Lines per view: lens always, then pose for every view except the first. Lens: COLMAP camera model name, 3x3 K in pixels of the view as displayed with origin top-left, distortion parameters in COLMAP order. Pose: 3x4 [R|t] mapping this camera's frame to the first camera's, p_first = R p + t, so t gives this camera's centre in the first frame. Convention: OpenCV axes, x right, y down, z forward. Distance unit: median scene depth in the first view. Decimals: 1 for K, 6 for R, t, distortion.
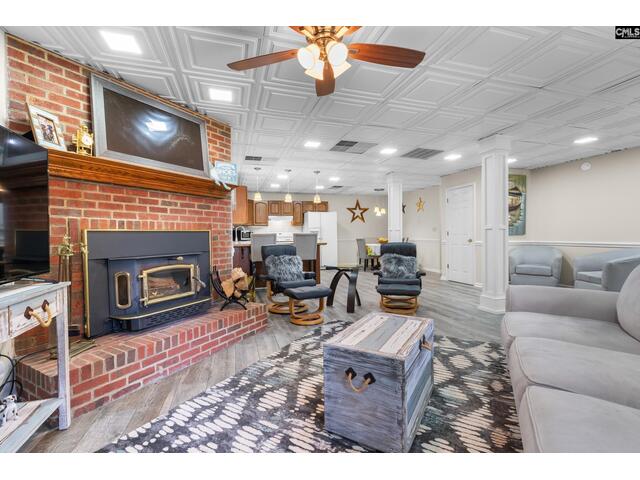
lens RADIAL K [[292.8, 0, 320.1], [0, 292.8, 240.1], [0, 0, 1]] dist [-0.001024, 0.000703]
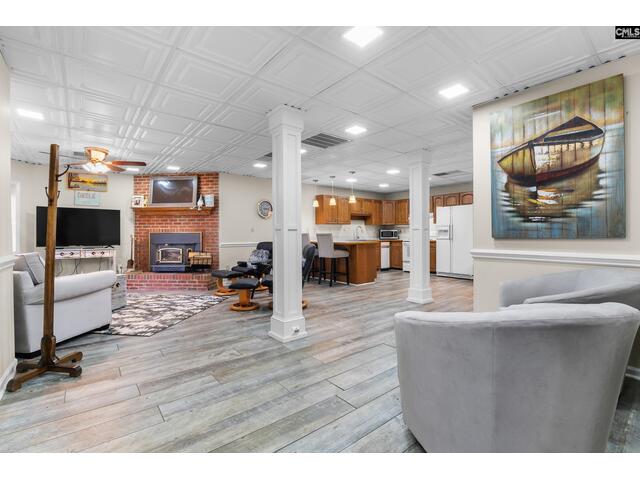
lens RADIAL K [[292.8, 0, 317.8], [0, 292.8, 235.7], [0, 0, 1]] dist [-0.001024, 0.000703]
pose [[0.381442, 0.009845, -0.924341, 1.189050], [-0.017411, 0.999842, 0.003465, -0.022703], [0.924229, 0.014772, 0.381553, 0.694375]]
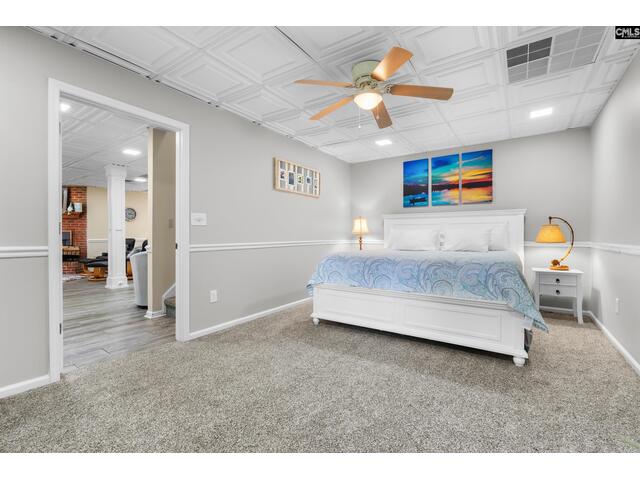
lens RADIAL K [[292.8, 0, 321.3], [0, 292.8, 238.2], [0, 0, 1]] dist [-0.001024, 0.000703]
pose [[0.622543, 0.018891, -0.782358, 2.088572], [-0.022880, 0.999721, 0.005933, -0.027270], [0.782251, 0.014207, 0.622801, 0.796505]]
